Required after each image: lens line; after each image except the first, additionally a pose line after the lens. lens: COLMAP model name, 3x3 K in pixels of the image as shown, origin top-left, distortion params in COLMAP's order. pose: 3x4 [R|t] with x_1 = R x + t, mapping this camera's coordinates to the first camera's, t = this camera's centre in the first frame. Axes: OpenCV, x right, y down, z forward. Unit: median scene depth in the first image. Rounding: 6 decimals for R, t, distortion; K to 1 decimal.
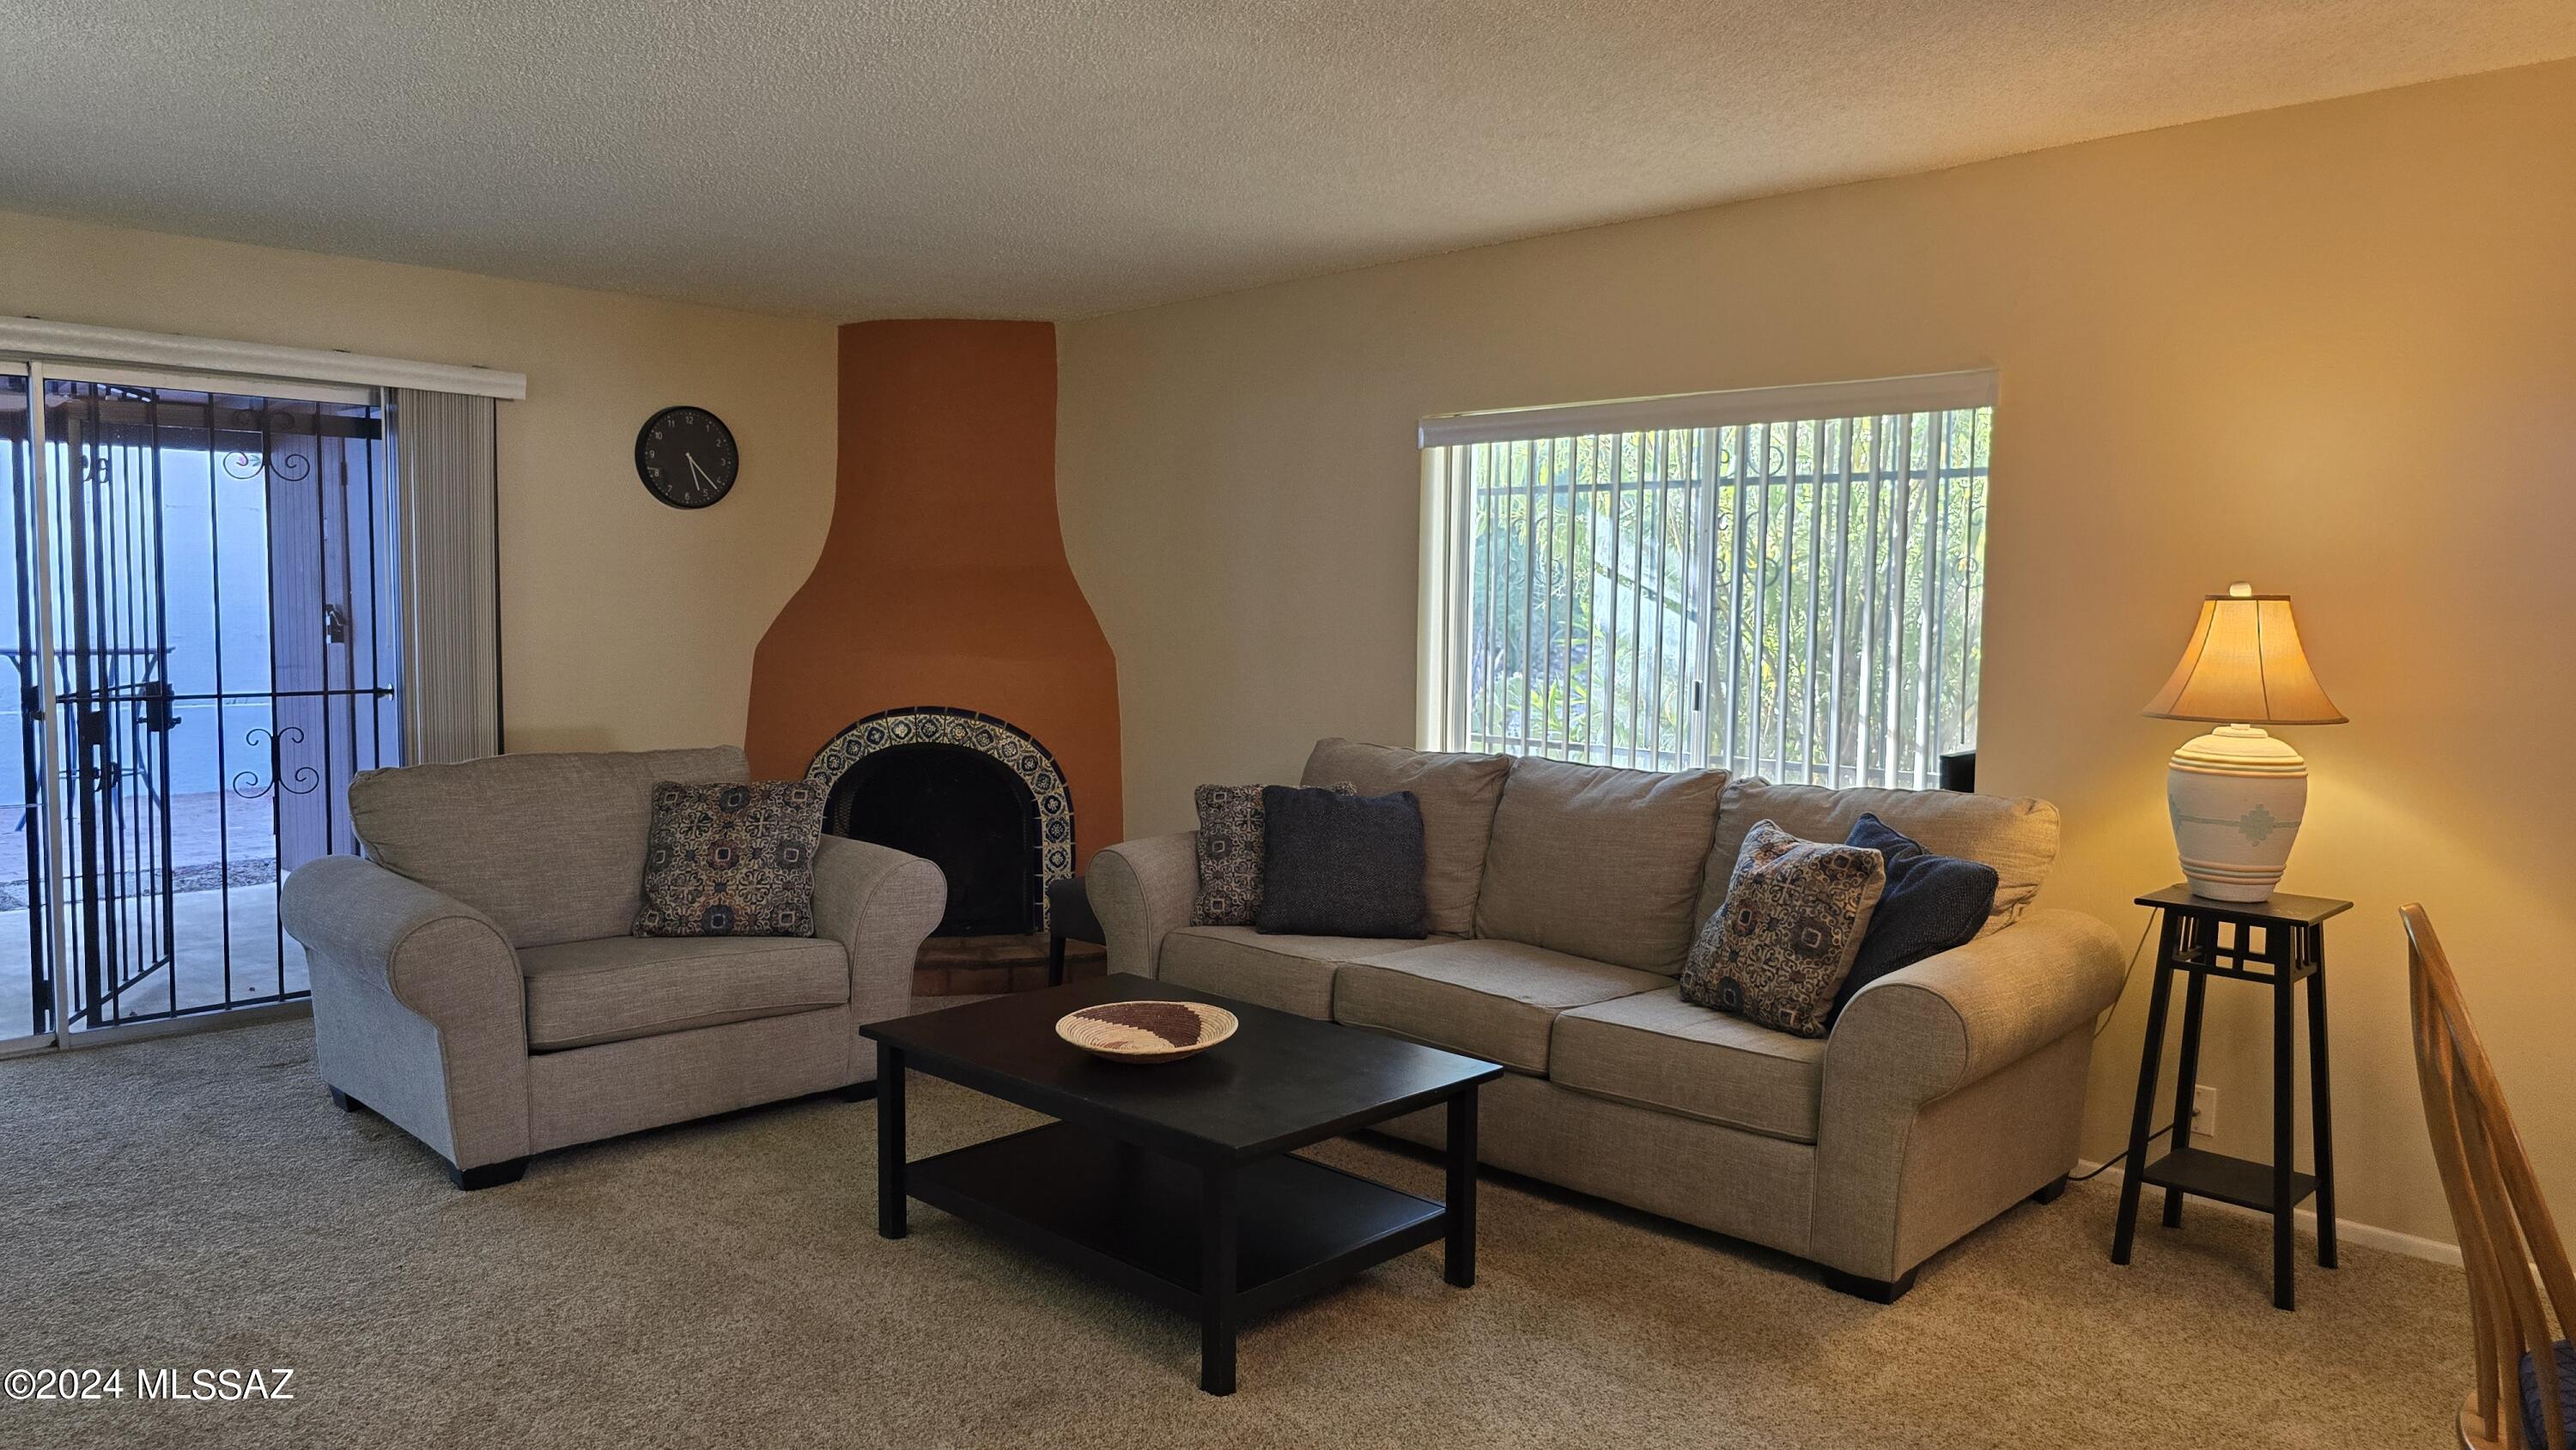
lens RADIAL K [[1719.1, 0, 1288.0], [0, 1719.1, 725.0], [0, 0, 1]] dist [-0.009673, -0.003731]
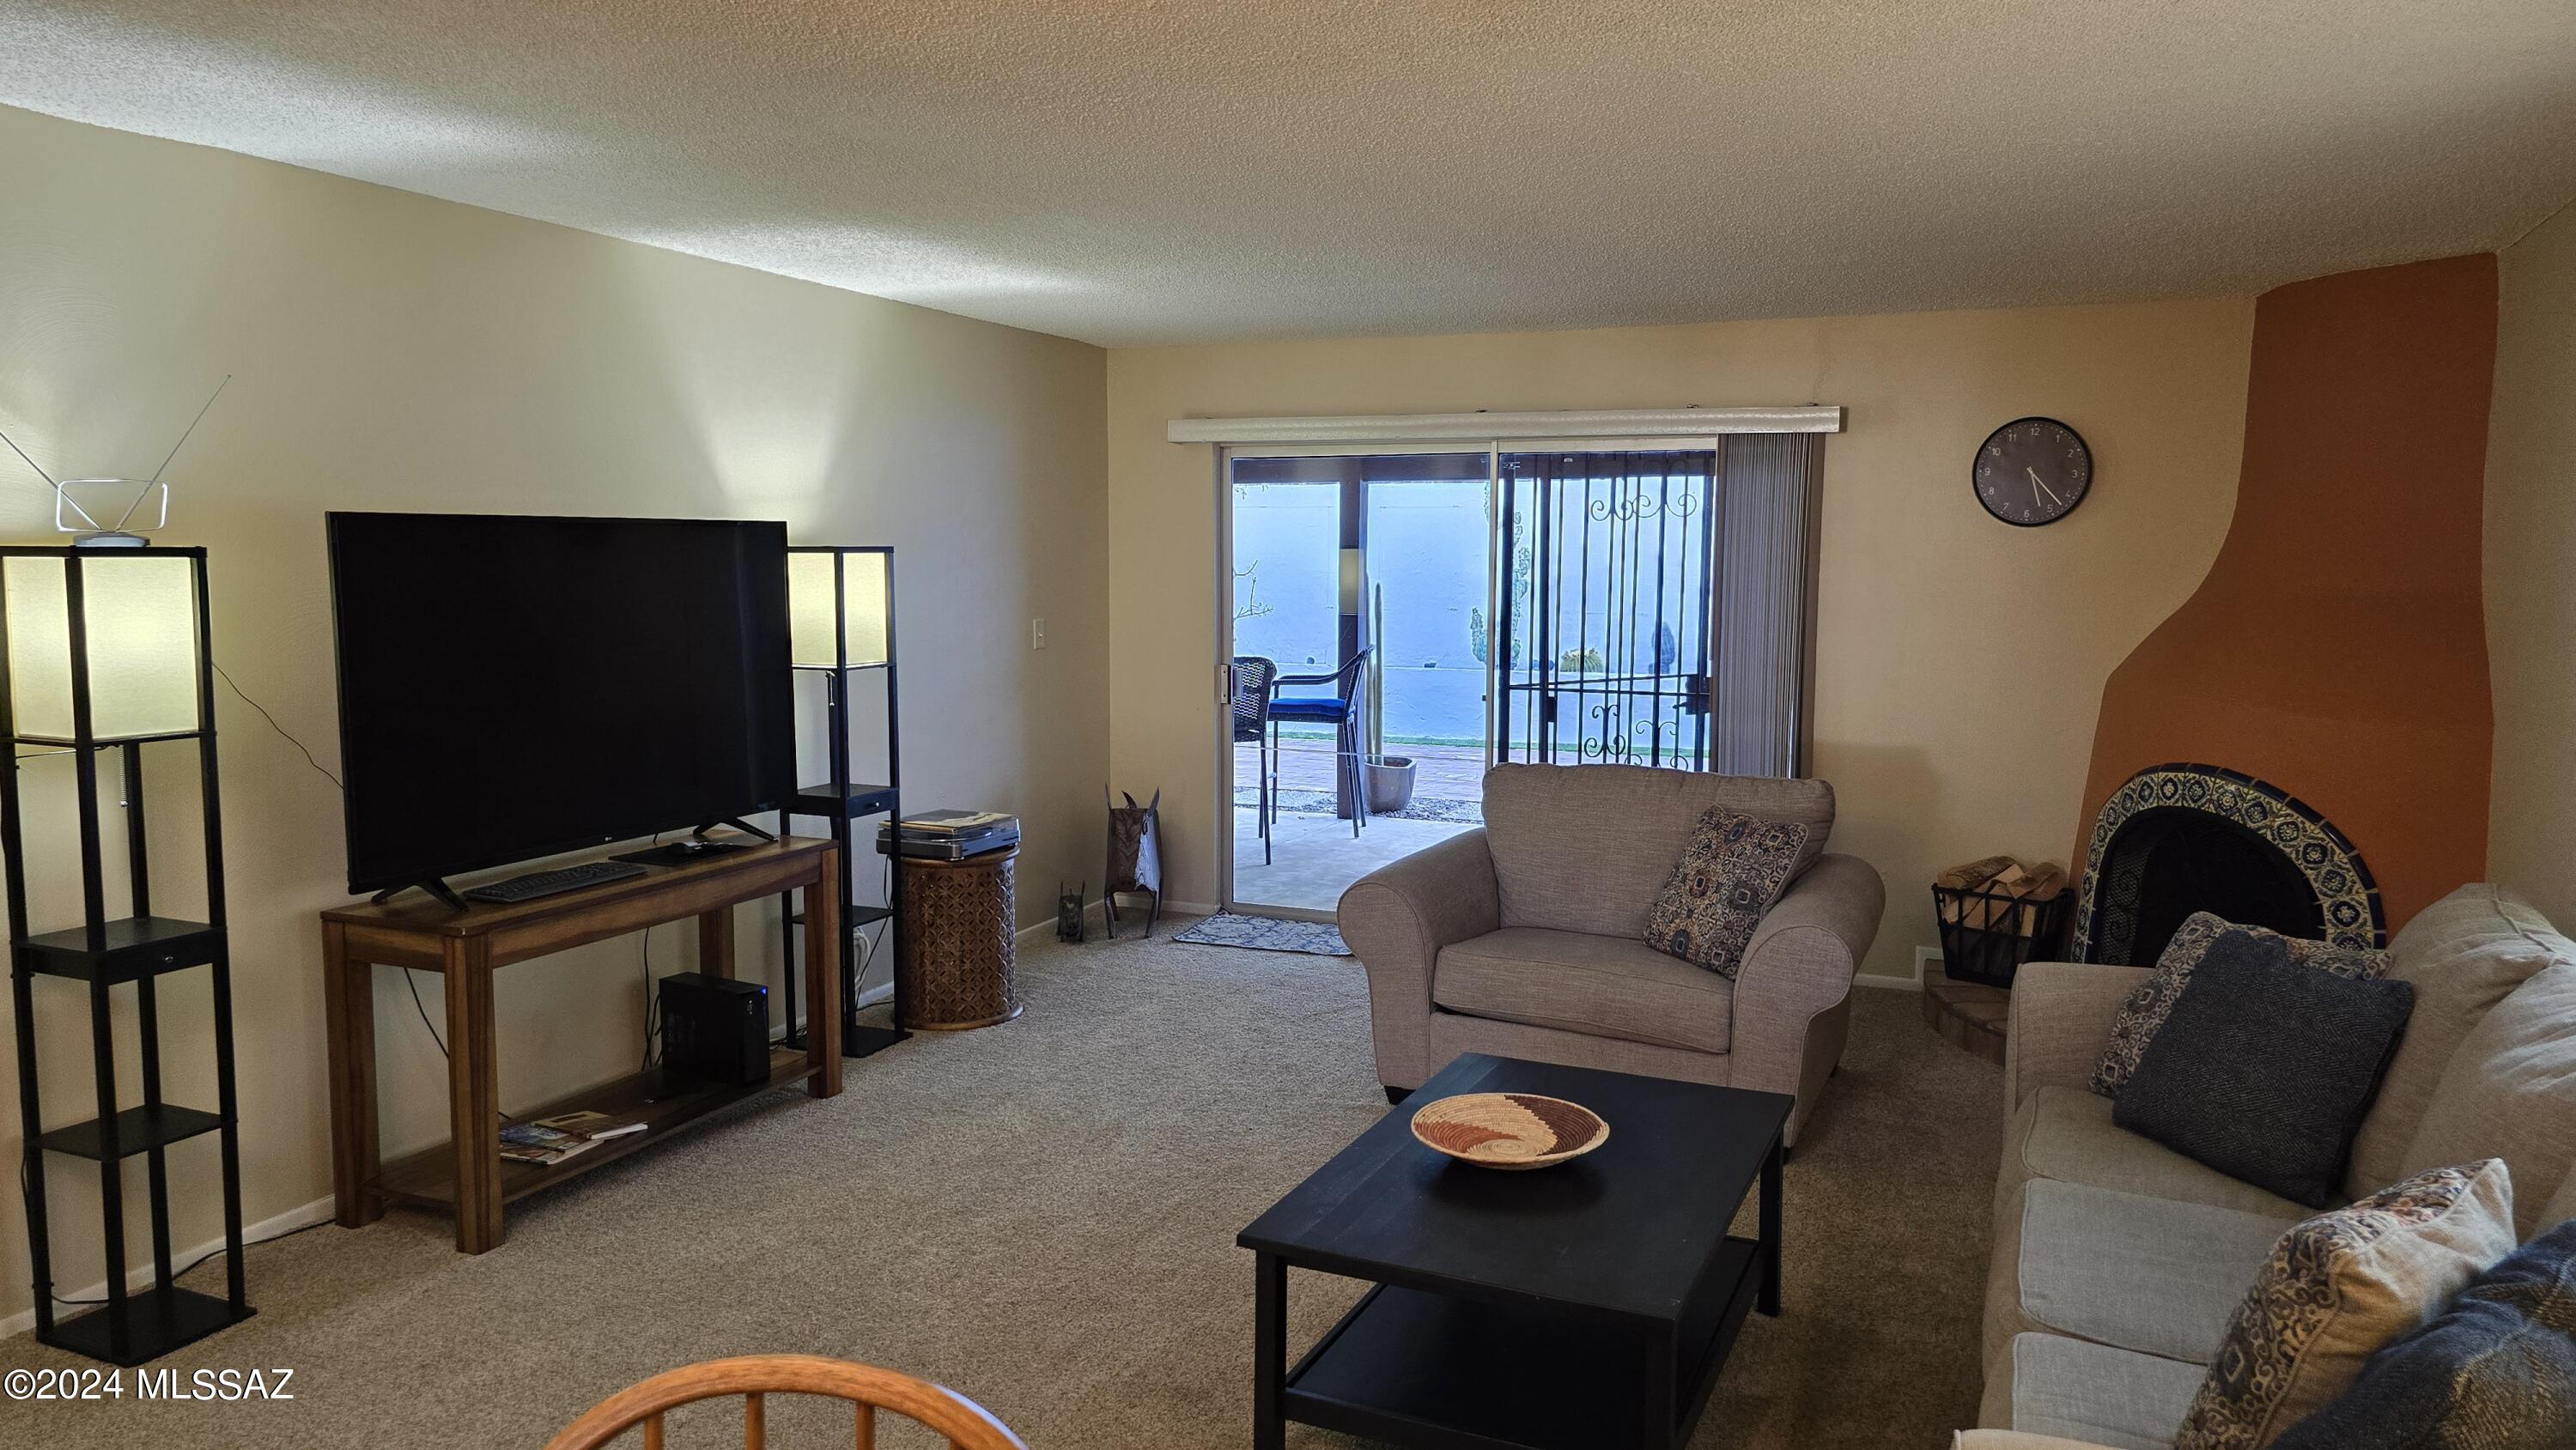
lens RADIAL K [[1650.8, 0, 1293.4], [0, 1650.8, 715.6], [0, 0, 1]] dist [-0.001576, -0.003580]
pose [[0.317082, 0.083016, -0.944758, 0.392359], [-0.073264, 0.995329, 0.062870, -0.051582], [0.945564, 0.049282, 0.321683, 0.340095]]
